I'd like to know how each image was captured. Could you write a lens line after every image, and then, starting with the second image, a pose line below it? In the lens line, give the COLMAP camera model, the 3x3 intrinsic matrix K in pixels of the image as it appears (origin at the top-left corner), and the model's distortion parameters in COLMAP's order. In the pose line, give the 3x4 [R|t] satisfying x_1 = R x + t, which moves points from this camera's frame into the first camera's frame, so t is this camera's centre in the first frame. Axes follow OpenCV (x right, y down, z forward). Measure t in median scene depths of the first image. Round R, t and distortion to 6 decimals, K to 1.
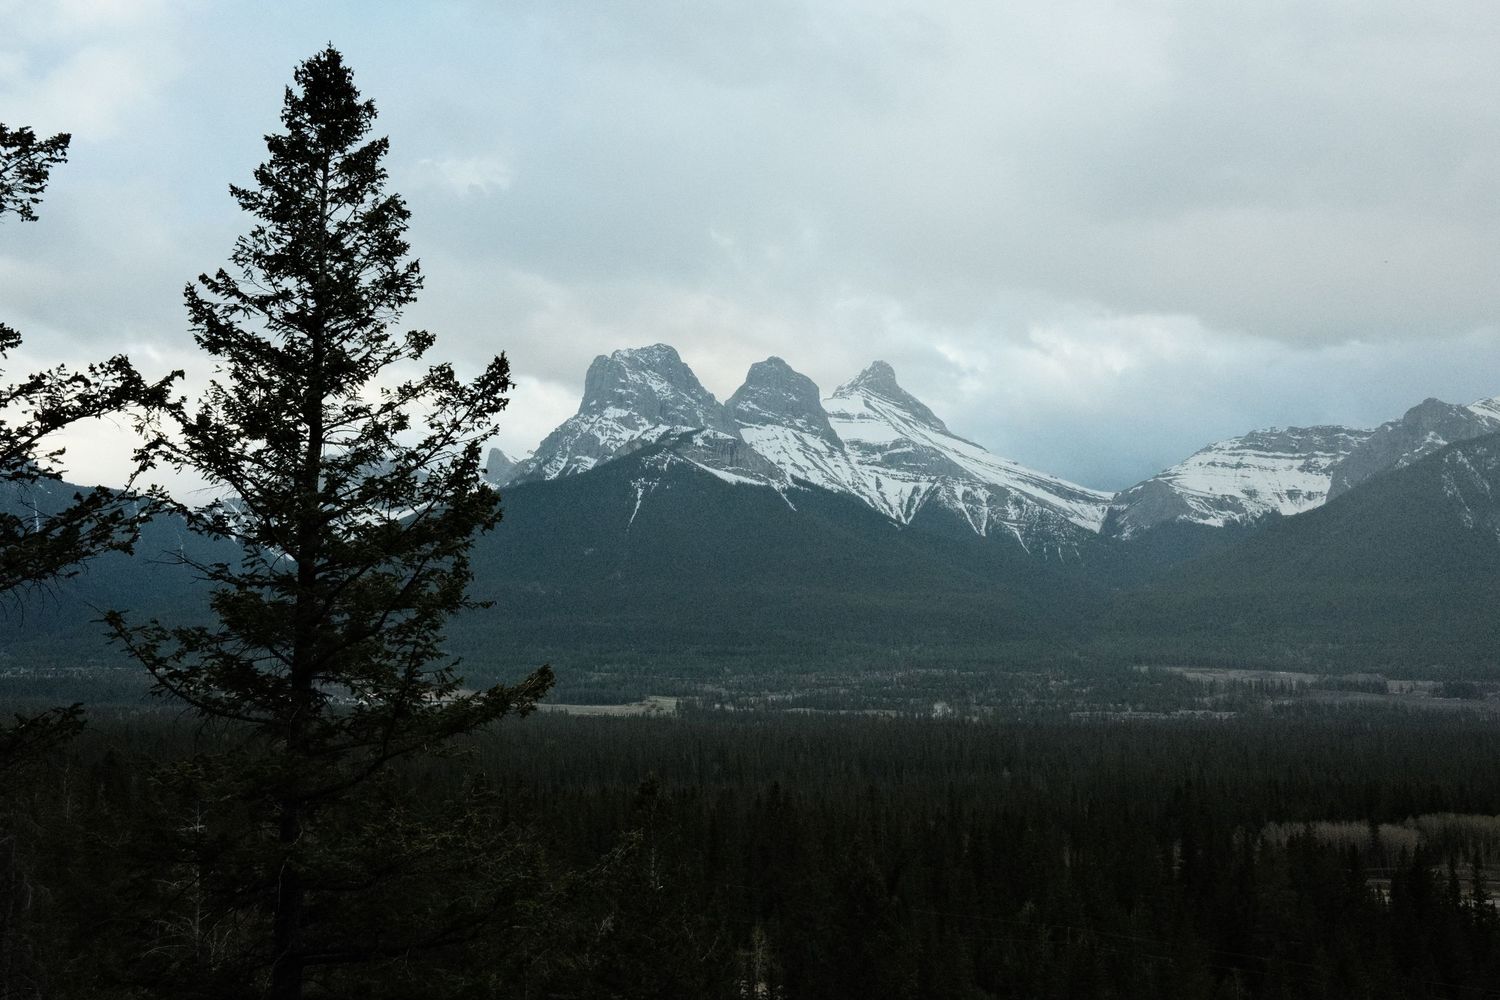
lens RADIAL K [[1503.3, 0, 750.0], [0, 1503.3, 500.0], [0, 0, 1]] dist [0.005465, 0.096408]
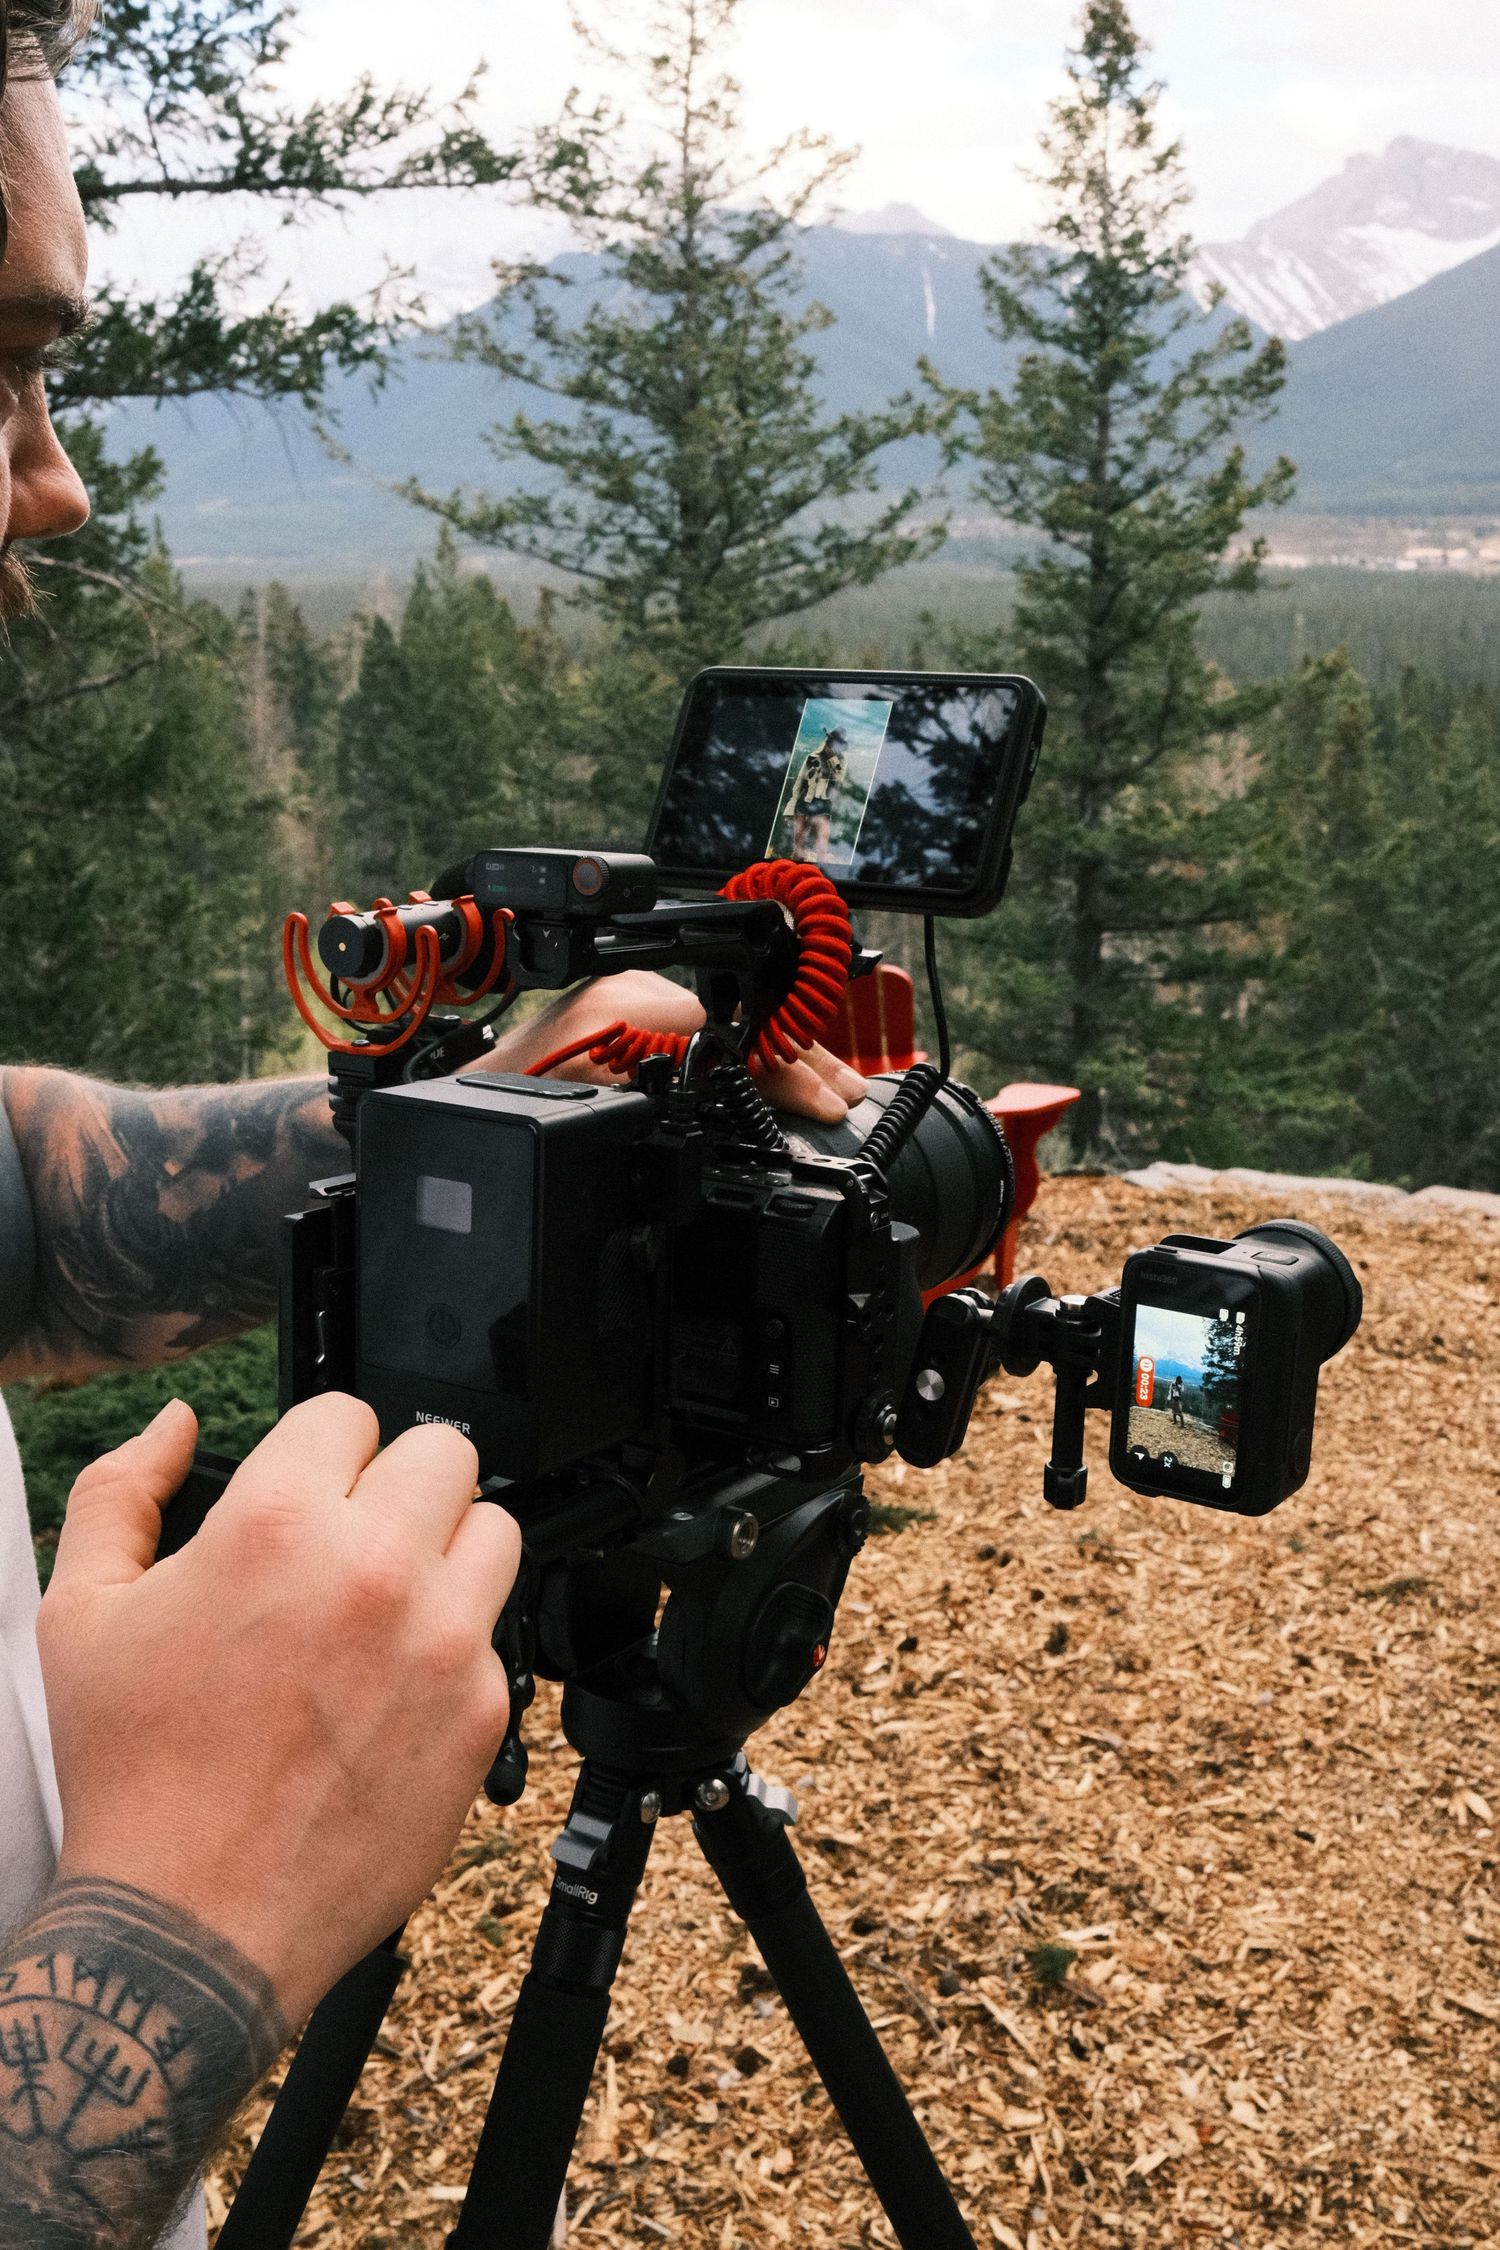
lens RADIAL K [[2522.3, 0, 786.0], [0, 2522.3, 1120.8], [0, 0, 1]] dist [-0.012361, 0.303329]
pose [[0.879021, 0.092701, -0.467684, 0.345744], [0.076924, 0.940491, 0.330997, -0.174179], [0.470537, -0.326929, 0.819581, -0.608668]]
